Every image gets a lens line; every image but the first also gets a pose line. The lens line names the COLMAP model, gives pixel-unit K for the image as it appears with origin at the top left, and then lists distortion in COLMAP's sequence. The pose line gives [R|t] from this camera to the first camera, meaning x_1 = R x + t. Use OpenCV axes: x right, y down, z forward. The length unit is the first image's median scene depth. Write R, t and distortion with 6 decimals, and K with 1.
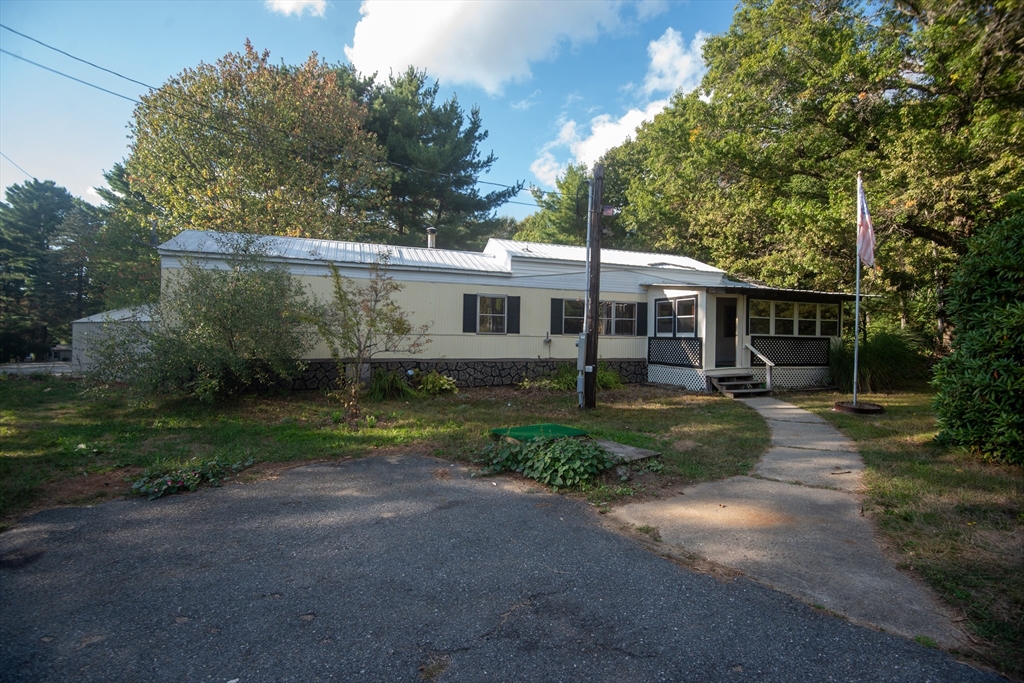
lens RADIAL K [[474.9, 0, 512.0], [0, 474.9, 341.5], [0, 0, 1]] dist [-0.002795, -0.024446]
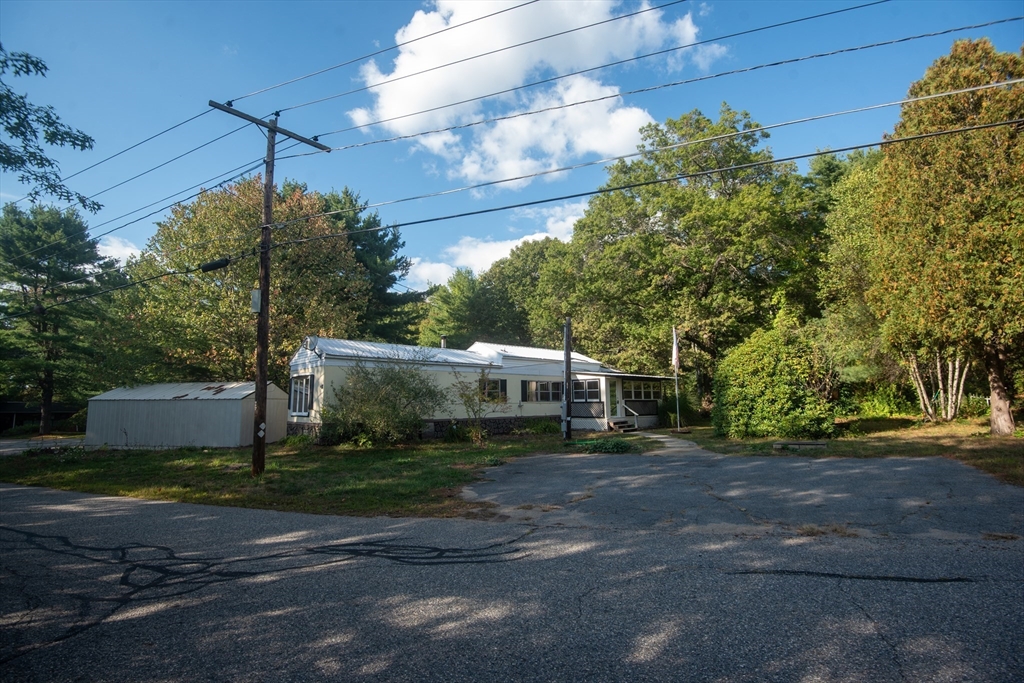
lens RADIAL K [[474.9, 0, 512.0], [0, 474.9, 341.5], [0, 0, 1]] dist [-0.002795, -0.024446]
pose [[0.925501, 0.024974, 0.377920, -0.589015], [0.027359, 0.990809, -0.132475, -0.004277], [-0.377755, 0.132945, 0.916311, -0.549670]]
